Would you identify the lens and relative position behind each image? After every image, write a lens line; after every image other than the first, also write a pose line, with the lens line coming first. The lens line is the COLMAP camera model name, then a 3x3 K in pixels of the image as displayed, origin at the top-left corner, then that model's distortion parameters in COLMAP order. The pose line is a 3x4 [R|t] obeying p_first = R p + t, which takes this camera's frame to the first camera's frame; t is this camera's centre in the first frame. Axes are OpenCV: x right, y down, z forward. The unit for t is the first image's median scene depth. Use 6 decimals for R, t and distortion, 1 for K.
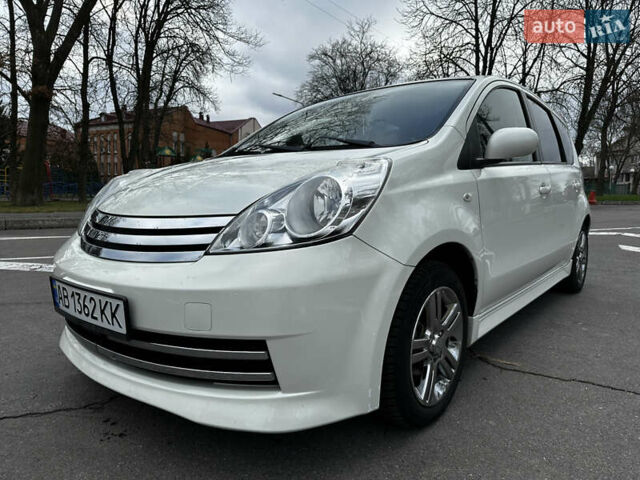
lens RADIAL K [[456.9, 0, 322.2], [0, 456.9, 241.6], [0, 0, 1]] dist [0.020319, -0.028781]
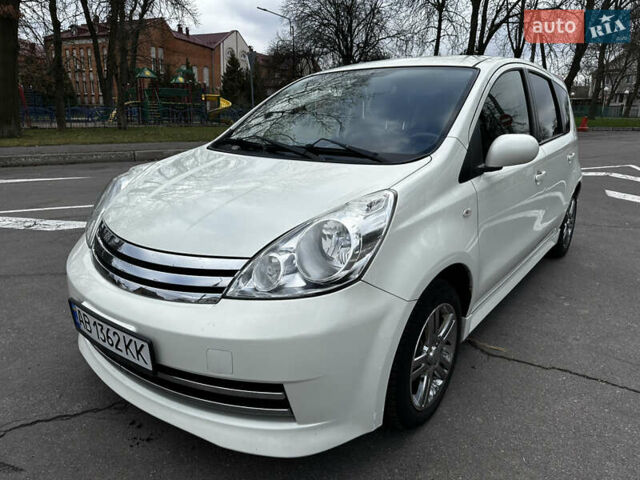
lens RADIAL K [[456.9, 0, 322.8], [0, 456.9, 241.4], [0, 0, 1]] dist [0.020319, -0.028781]
pose [[0.999620, -0.005431, 0.027030, -0.040015], [0.000755, 0.985433, 0.170064, -0.220474], [-0.027560, -0.169979, 0.985062, -0.021994]]
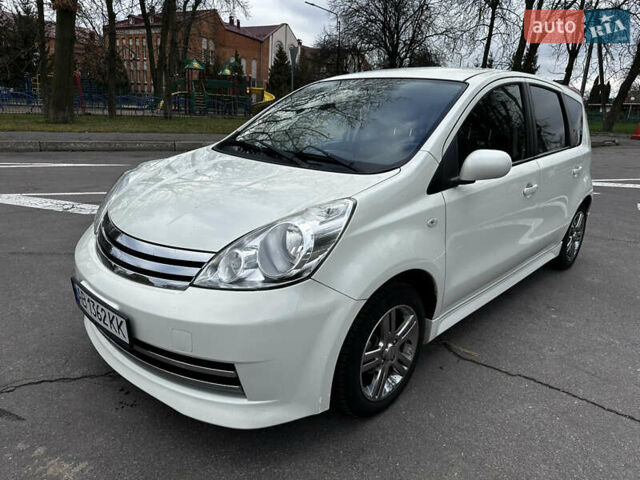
lens RADIAL K [[456.9, 0, 321.9], [0, 456.9, 245.1], [0, 0, 1]] dist [0.020319, -0.028781]
pose [[0.996752, 0.055926, -0.057943, 0.123491], [-0.043999, 0.980834, 0.189812, -0.254099], [0.067448, -0.186646, 0.980109, -0.116764]]
